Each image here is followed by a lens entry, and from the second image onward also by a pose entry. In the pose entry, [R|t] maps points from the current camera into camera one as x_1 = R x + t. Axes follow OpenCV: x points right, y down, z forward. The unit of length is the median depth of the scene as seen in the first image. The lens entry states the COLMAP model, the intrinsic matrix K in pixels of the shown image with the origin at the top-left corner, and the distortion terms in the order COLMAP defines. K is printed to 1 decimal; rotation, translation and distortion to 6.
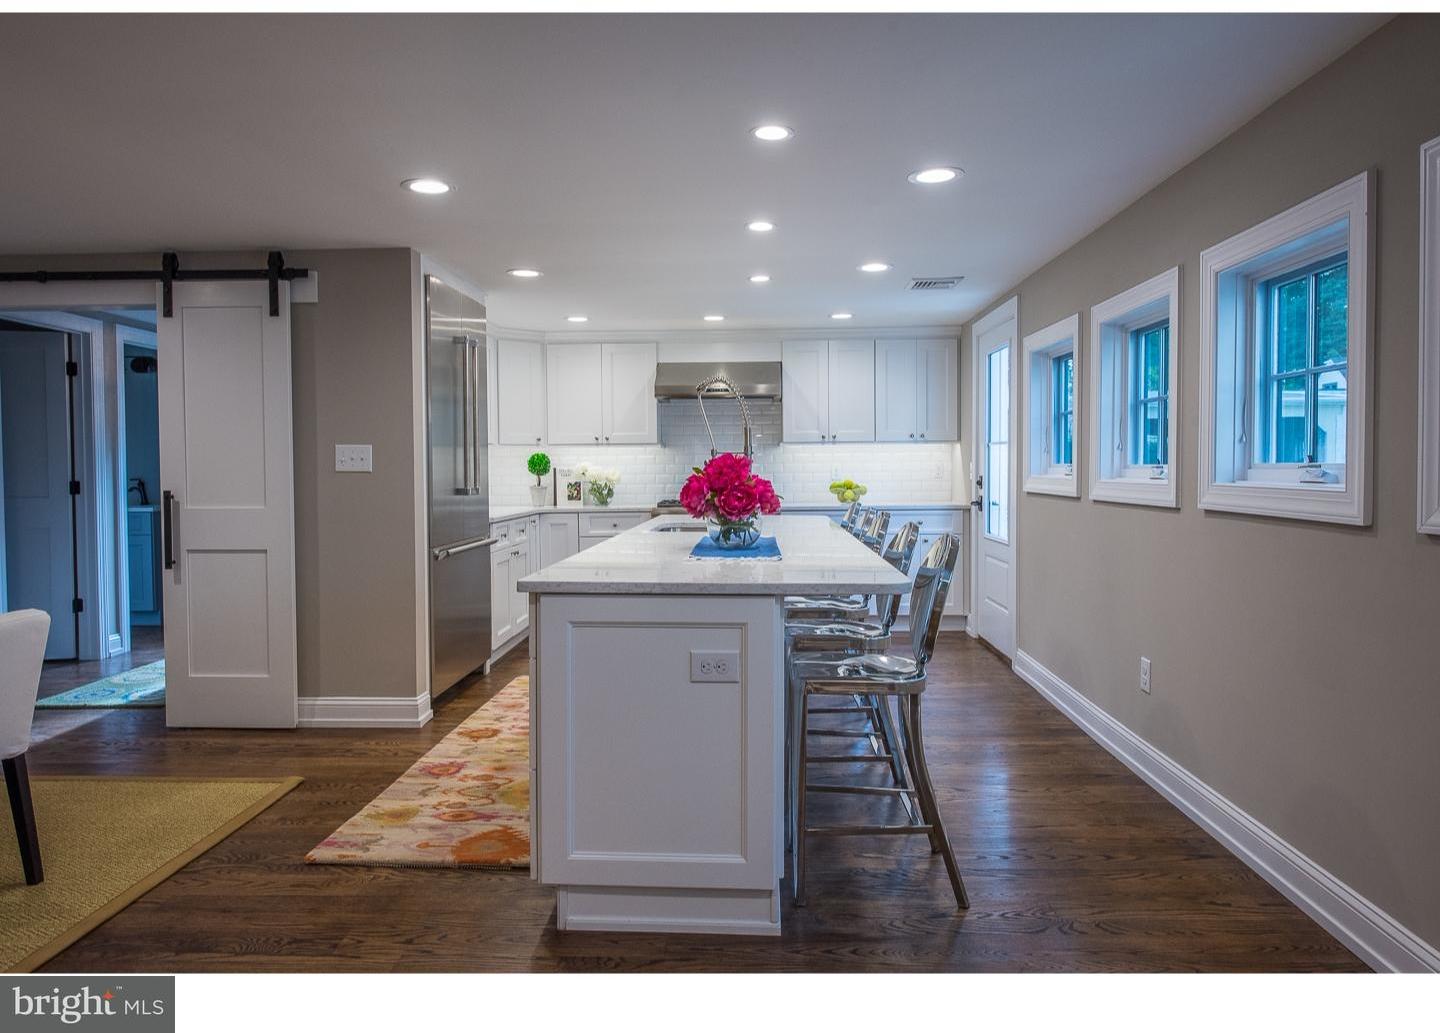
lens RADIAL K [[958.4, 0, 727.6], [0, 958.4, 511.8], [0, 0, 1]] dist [0.005566, -0.002428]
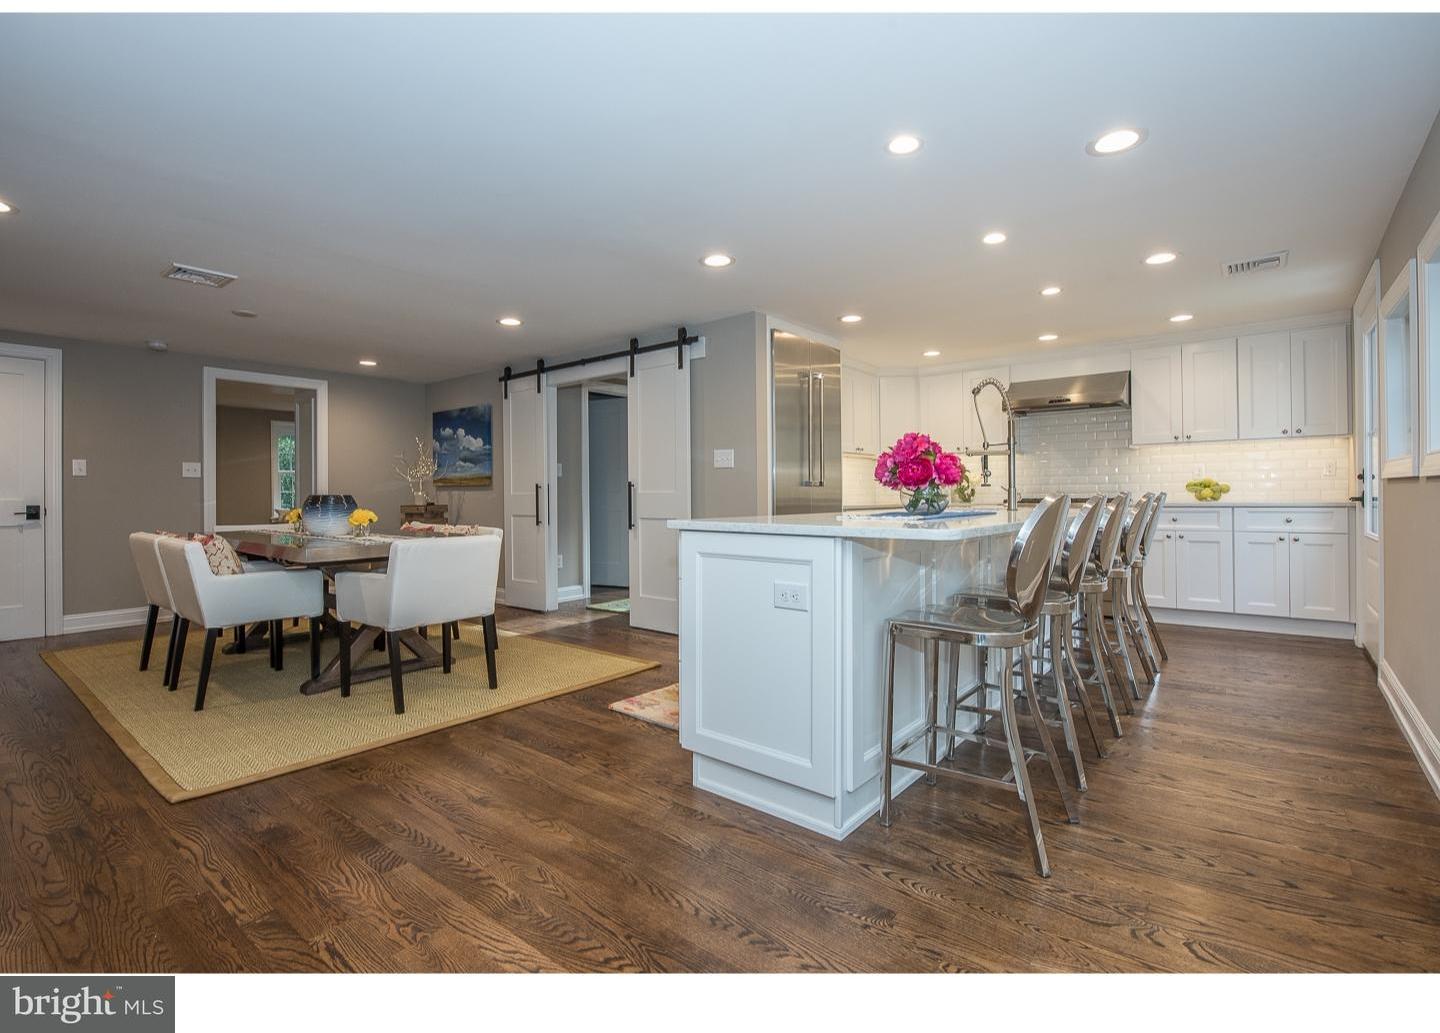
lens RADIAL K [[689.8, 0, 705.4], [0, 689.8, 505.9], [0, 0, 1]] dist [-0.010596, -0.001270]
pose [[0.782913, 0.007730, -0.622083, 0.250132], [-0.027392, 0.999381, -0.022055, 0.041080], [0.621528, 0.034308, 0.782641, 0.148377]]
